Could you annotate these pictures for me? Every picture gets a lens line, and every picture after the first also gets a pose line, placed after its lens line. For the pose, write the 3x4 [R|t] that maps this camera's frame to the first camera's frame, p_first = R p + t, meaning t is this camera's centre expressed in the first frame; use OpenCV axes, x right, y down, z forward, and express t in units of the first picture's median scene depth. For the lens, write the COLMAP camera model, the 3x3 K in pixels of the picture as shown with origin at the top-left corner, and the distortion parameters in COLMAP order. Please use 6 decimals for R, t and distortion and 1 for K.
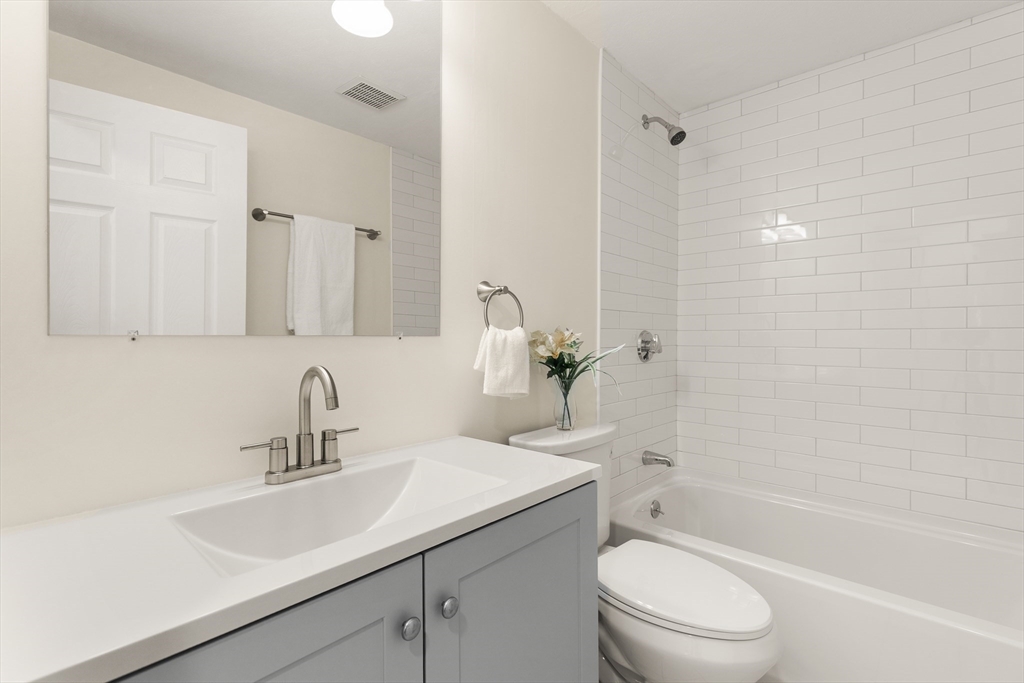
lens RADIAL K [[470.8, 0, 522.7], [0, 470.8, 339.4], [0, 0, 1]] dist [0.009270, -0.000053]
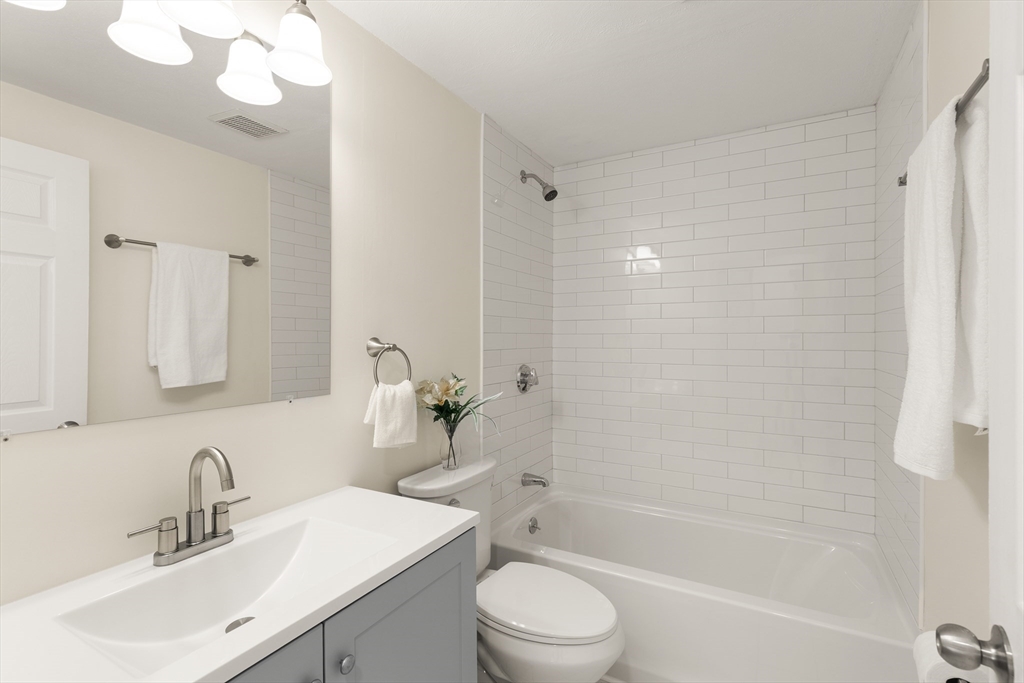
lens RADIAL K [[472.3, 0, 521.0], [0, 472.3, 338.8], [0, 0, 1]] dist [0.003237, -0.000841]
pose [[0.973214, -0.002475, 0.229887, -0.002229], [0.003019, 0.999993, -0.002014, -0.111693], [-0.229881, 0.002654, 0.973215, -0.113354]]
